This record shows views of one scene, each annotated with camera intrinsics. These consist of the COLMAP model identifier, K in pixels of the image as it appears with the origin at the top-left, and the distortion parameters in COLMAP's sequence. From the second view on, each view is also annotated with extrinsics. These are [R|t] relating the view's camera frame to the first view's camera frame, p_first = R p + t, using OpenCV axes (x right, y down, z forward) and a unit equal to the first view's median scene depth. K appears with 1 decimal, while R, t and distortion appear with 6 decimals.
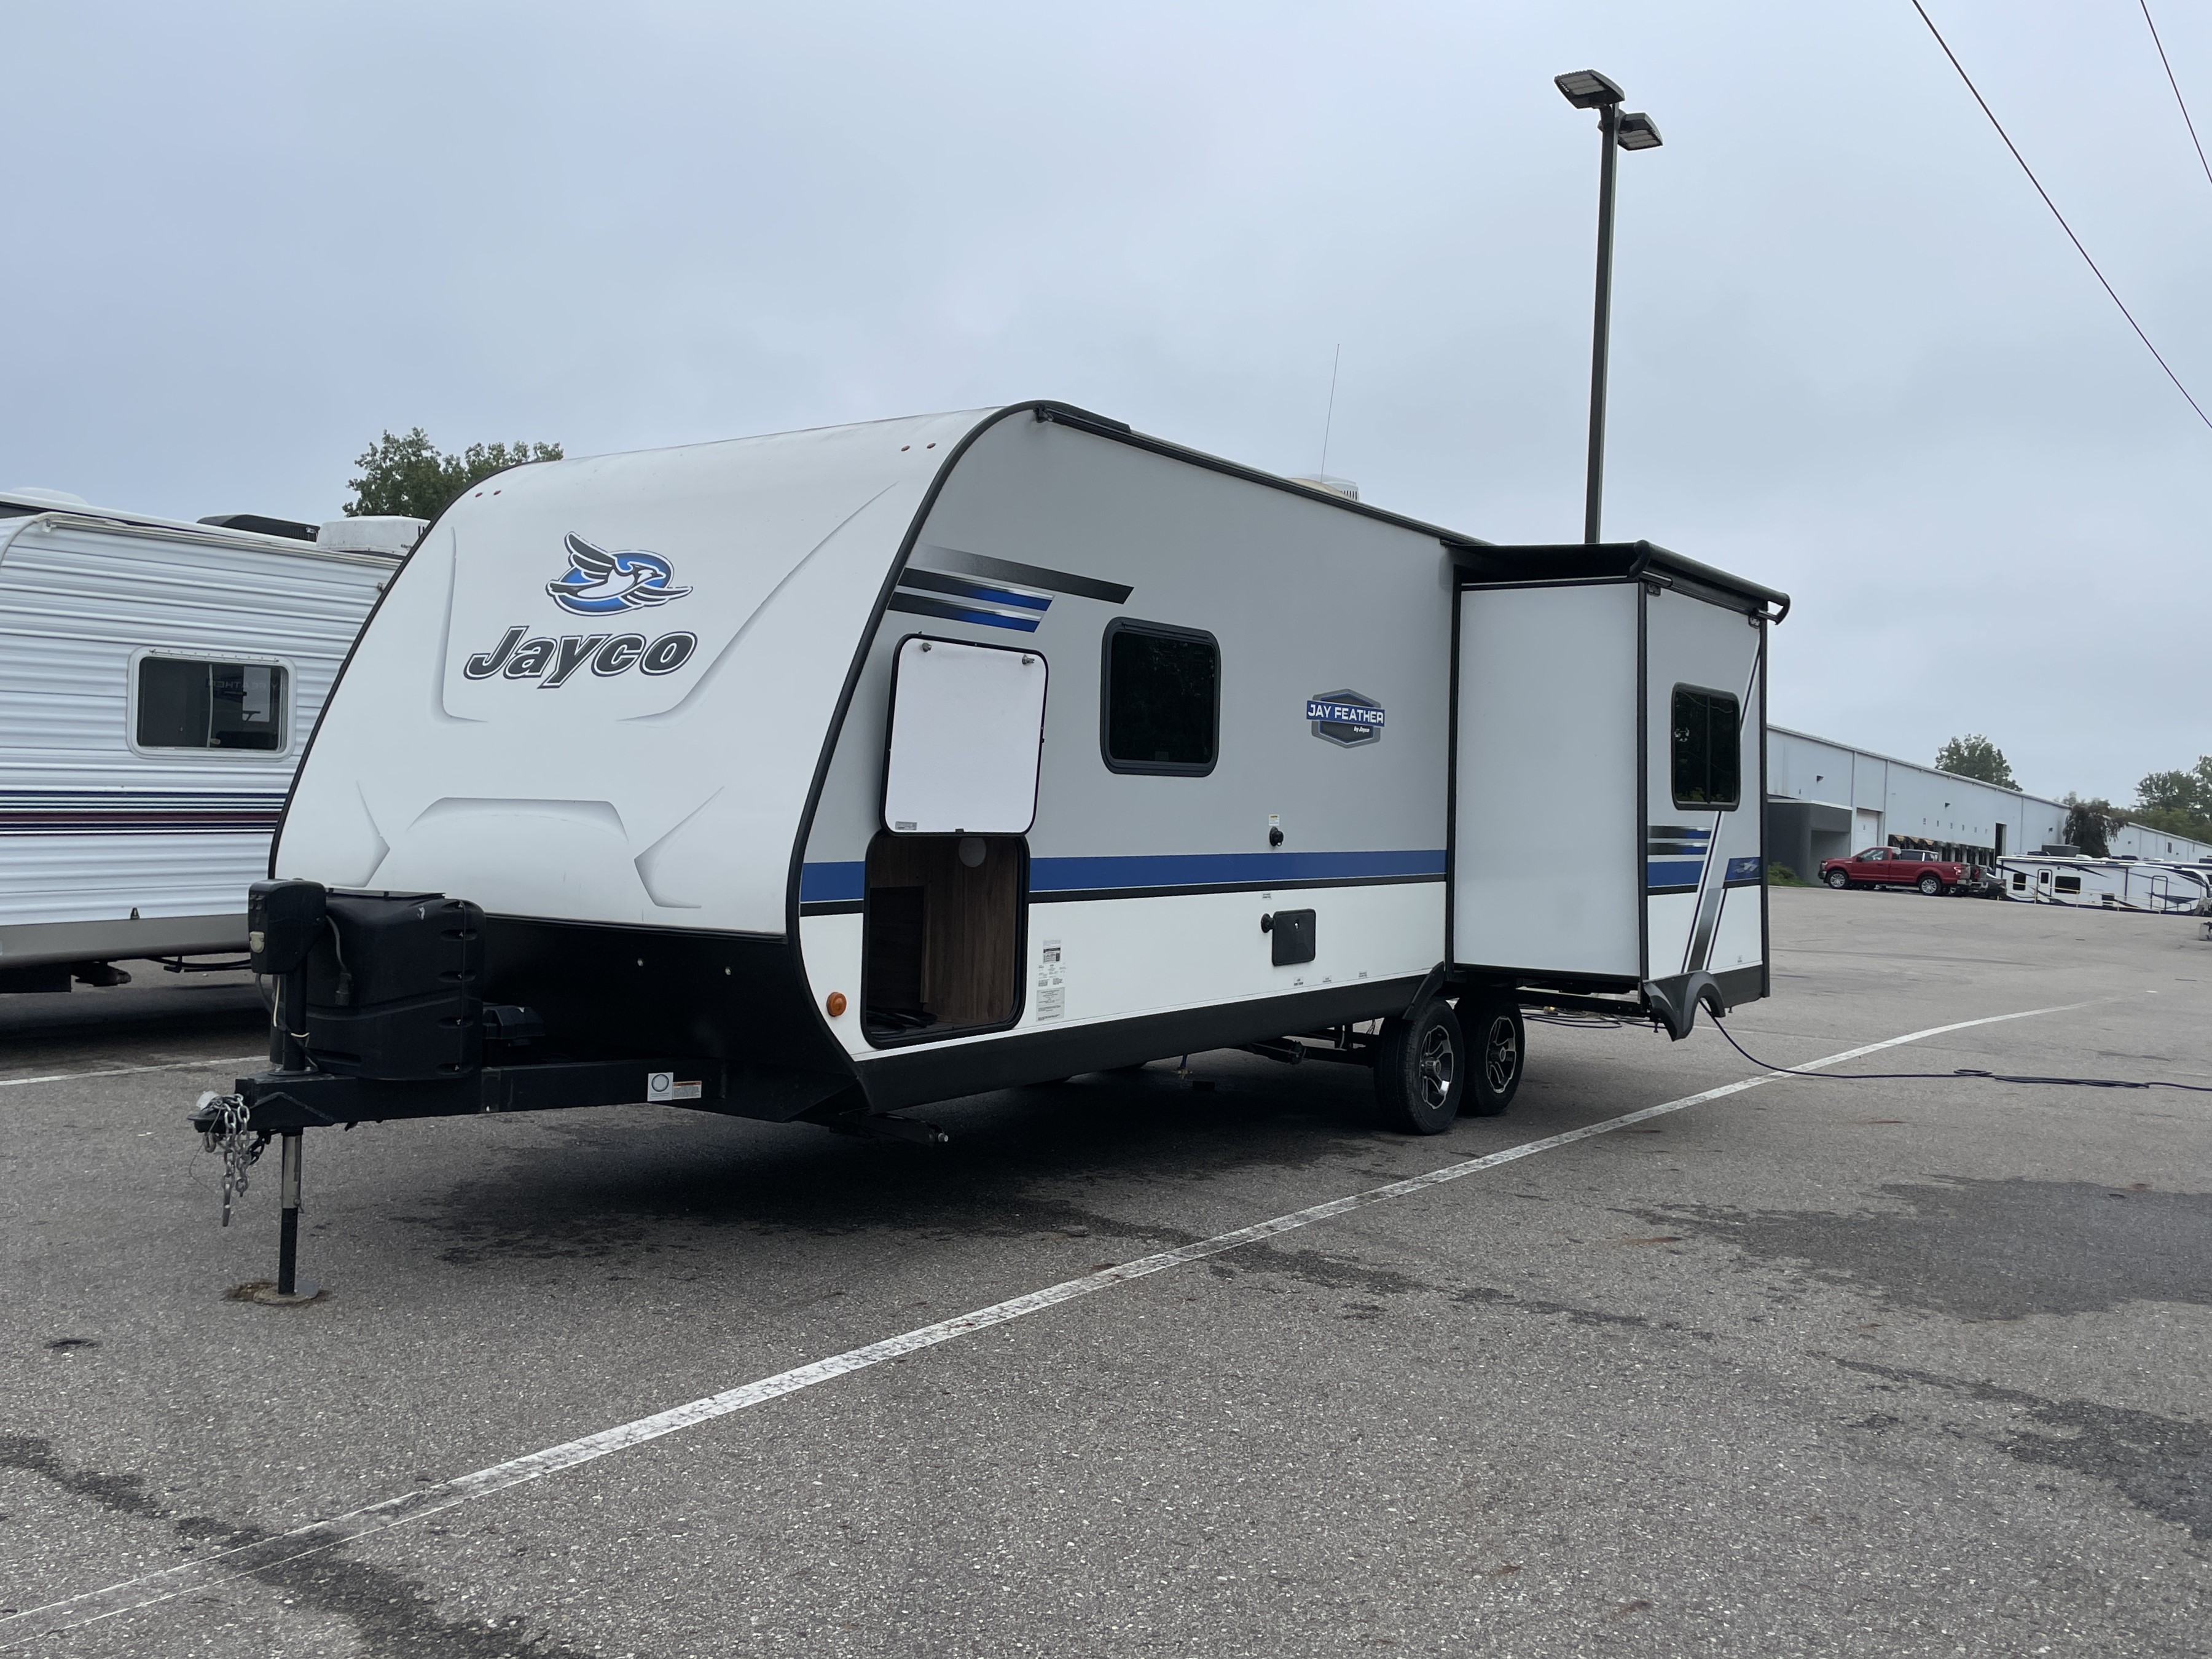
lens RADIAL K [[1909.0, 0, 1095.0], [0, 1909.0, 817.4], [0, 0, 1]] dist [0.071323, -0.003454]
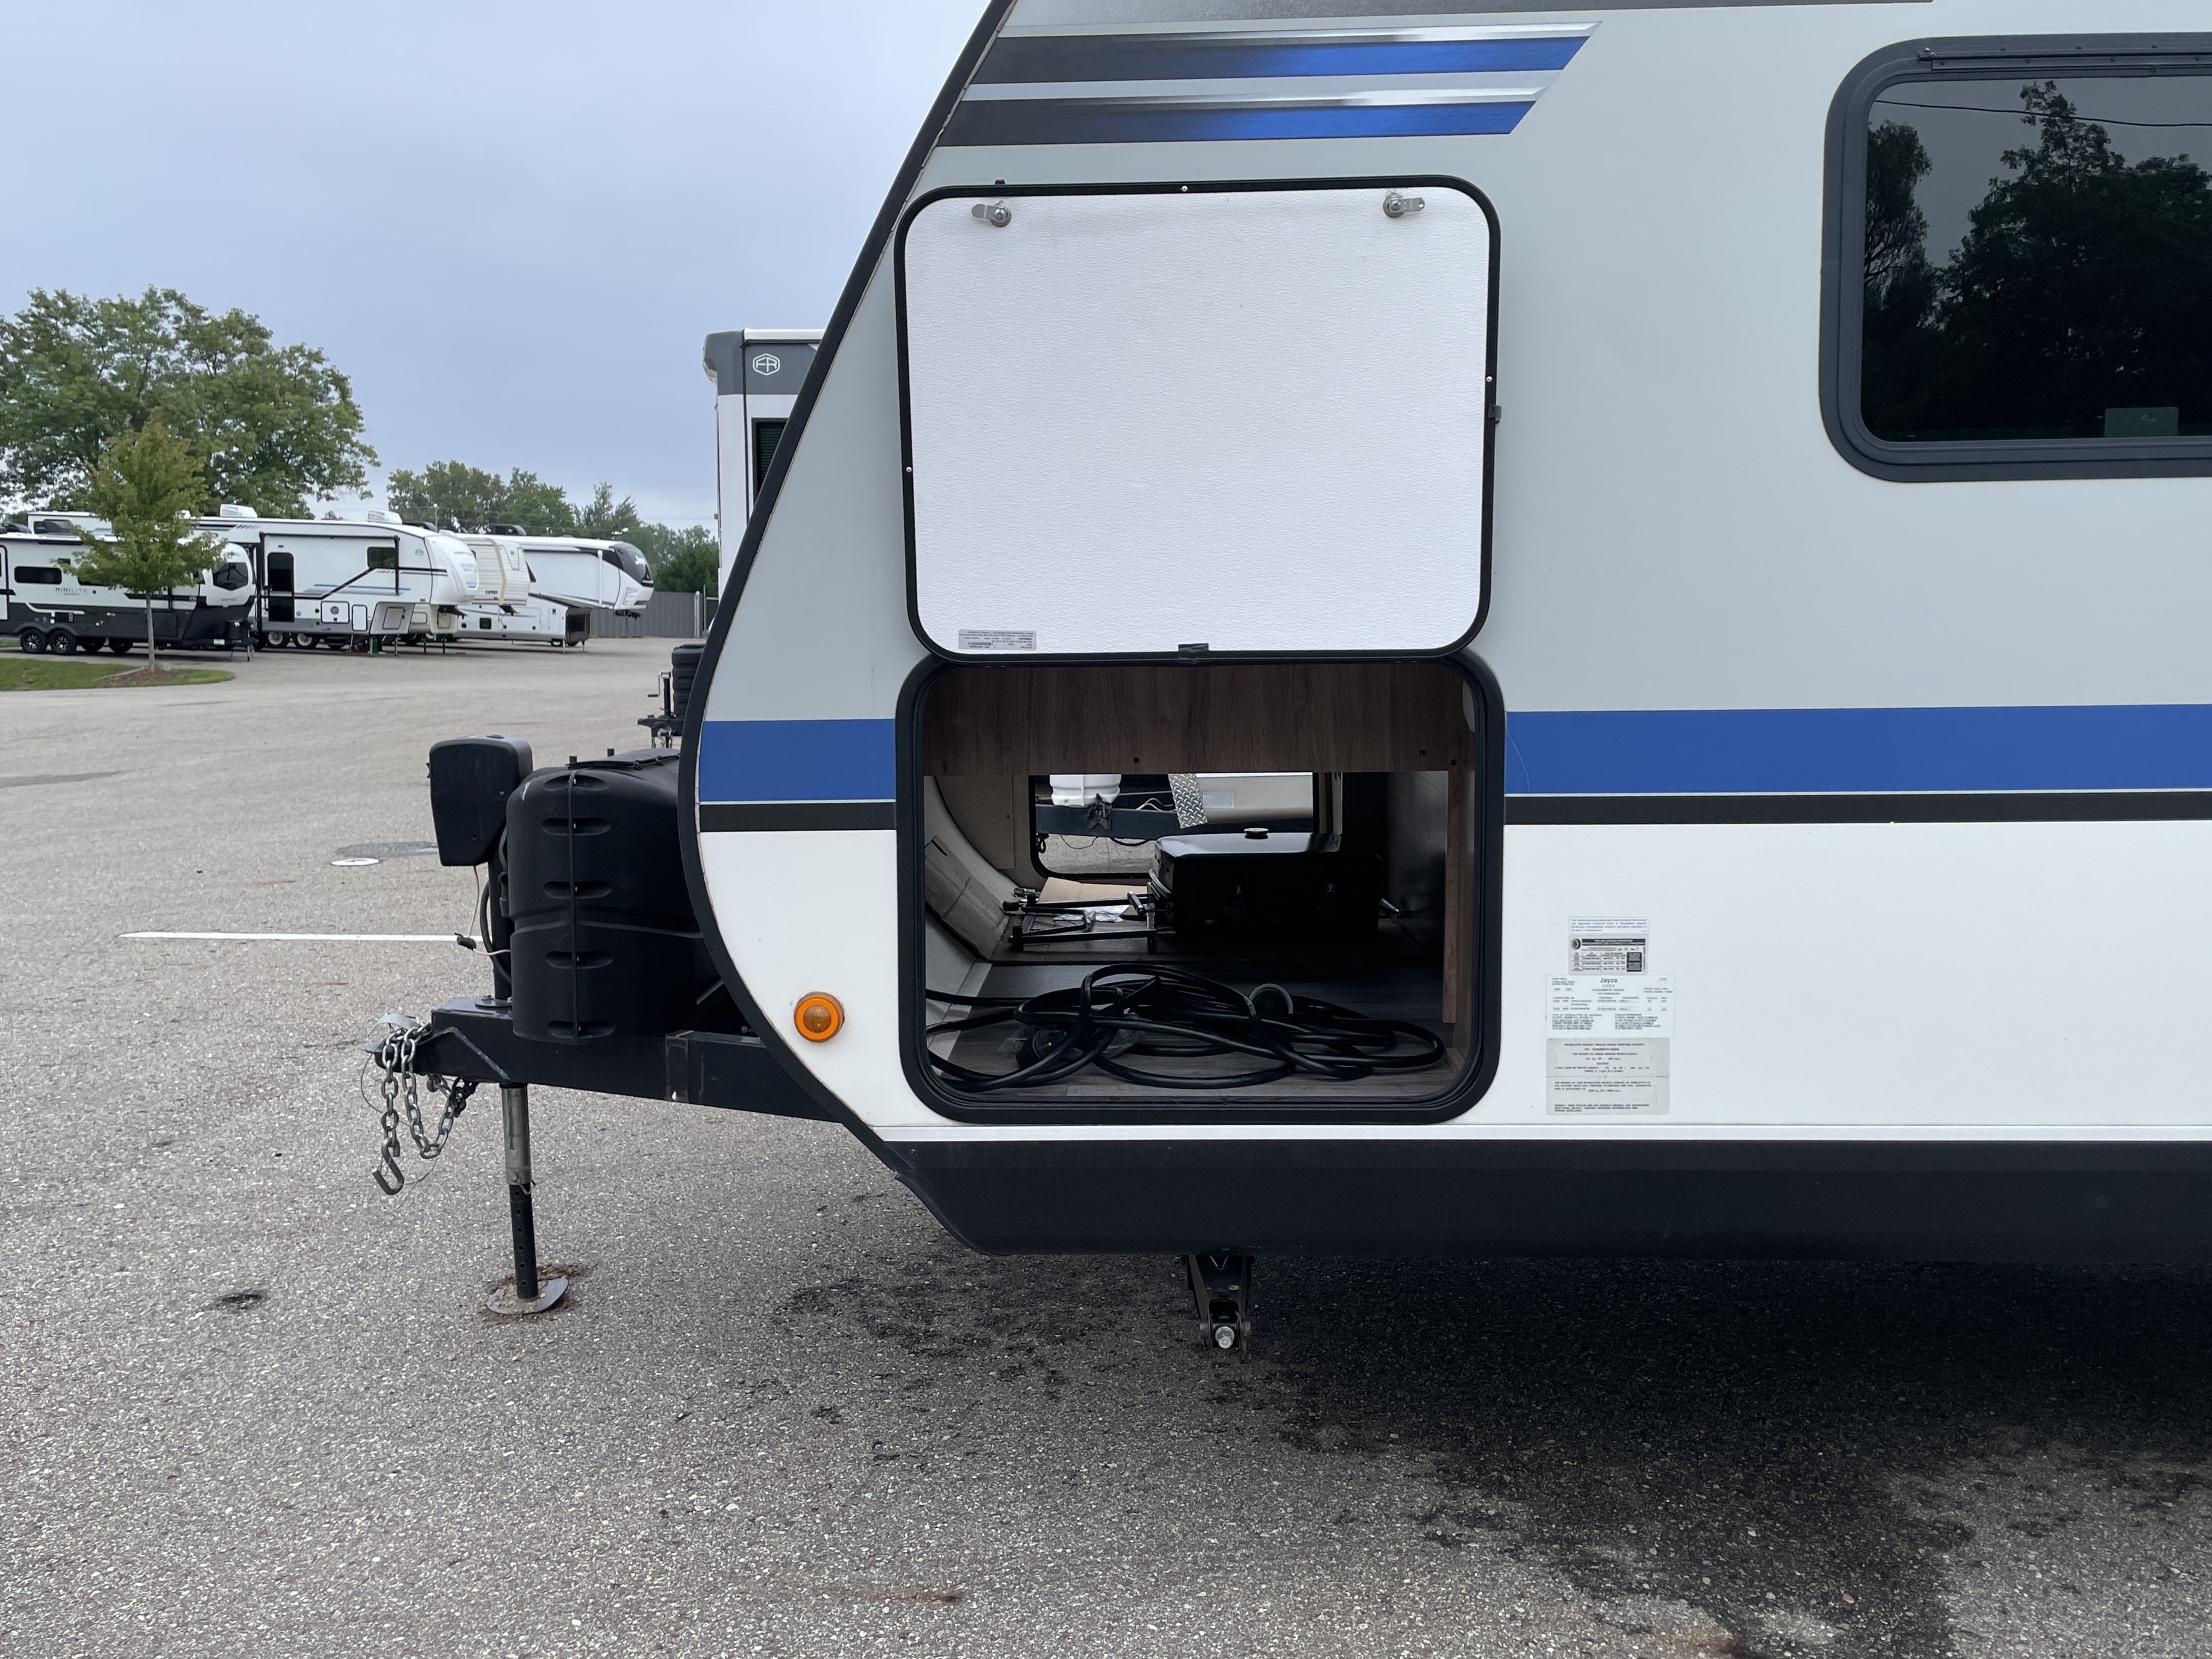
lens RADIAL K [[1900.1, 0, 1104.3], [0, 1900.1, 829.3], [0, 0, 1]] dist [0.010085, 0.001888]
pose [[0.522175, 0.061639, -0.850608, 0.260655], [0.018318, 0.996344, 0.083444, 0.010767], [0.852642, -0.059154, 0.519137, 0.708875]]
